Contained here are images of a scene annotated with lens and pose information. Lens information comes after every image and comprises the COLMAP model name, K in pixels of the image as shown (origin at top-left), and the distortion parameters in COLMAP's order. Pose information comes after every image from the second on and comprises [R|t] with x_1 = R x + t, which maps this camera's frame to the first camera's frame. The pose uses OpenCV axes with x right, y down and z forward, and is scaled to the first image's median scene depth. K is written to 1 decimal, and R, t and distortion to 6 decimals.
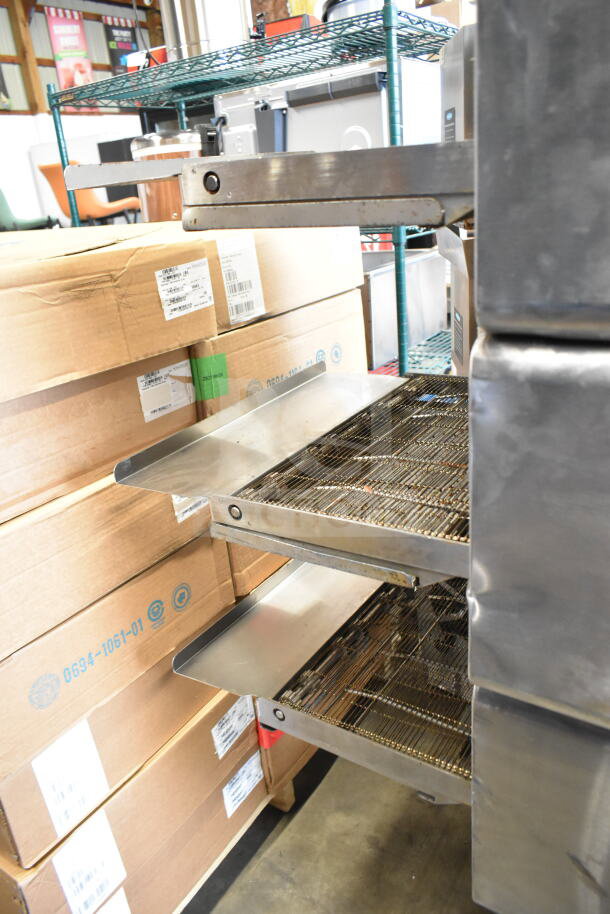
lens RADIAL K [[698.3, 0, 303.6], [0, 698.3, 475.3], [0, 0, 1]] dist [-0.033647, 0.023437]
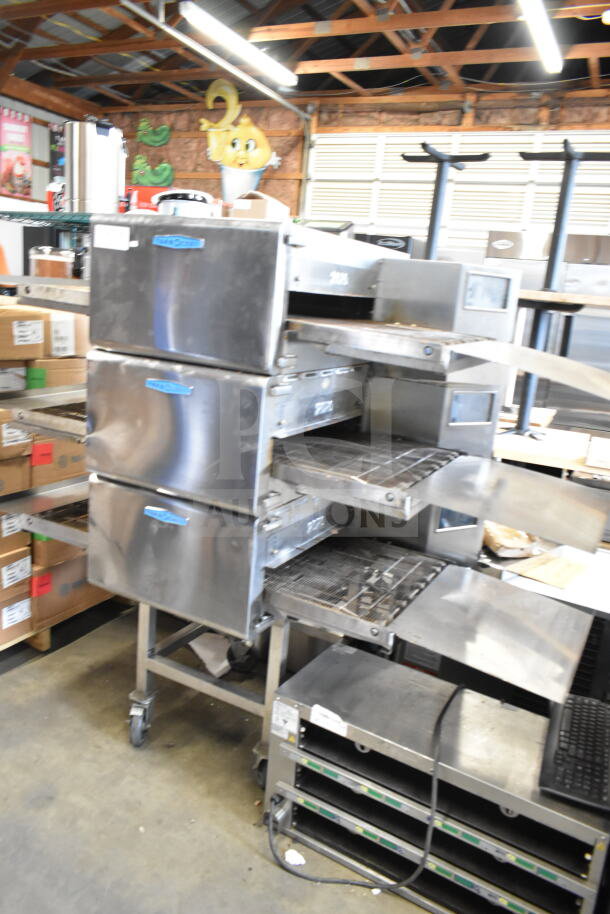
lens RADIAL K [[698.3, 0, 295.3], [0, 698.3, 464.1], [0, 0, 1]] dist [-0.033647, 0.023437]
pose [[0.979630, 0.148680, 0.134980, 0.290631], [-0.125032, 0.977588, -0.169379, 0.274070], [-0.157138, 0.149052, 0.976264, -0.812643]]
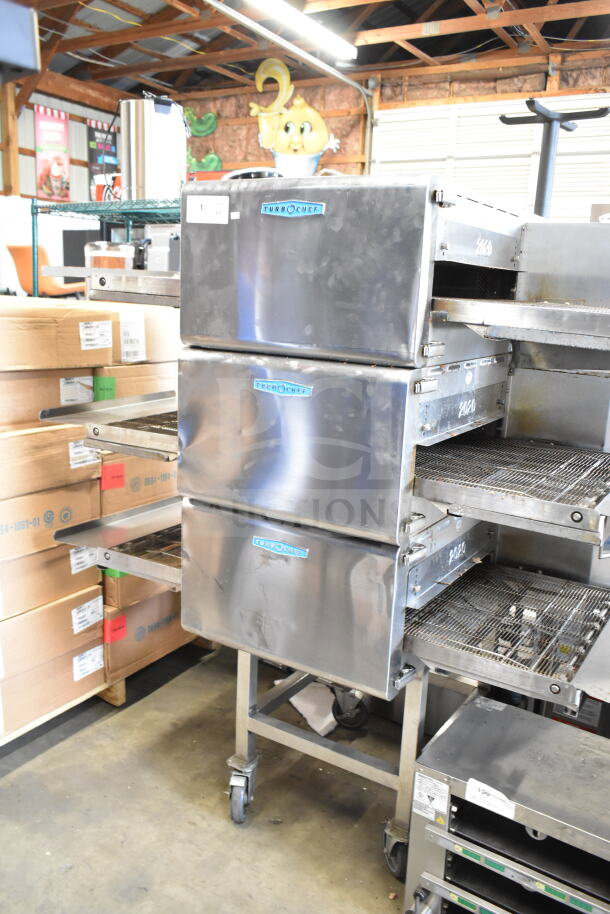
lens RADIAL K [[772.4, 0, 297.0], [0, 772.4, 466.9], [0, 0, 1]] dist [-0.034222, 0.007960]
pose [[0.991076, 0.120857, 0.056229, 0.202343], [-0.109059, 0.977734, -0.179284, 0.268274], [-0.076645, 0.171552, 0.982189, -0.685663]]
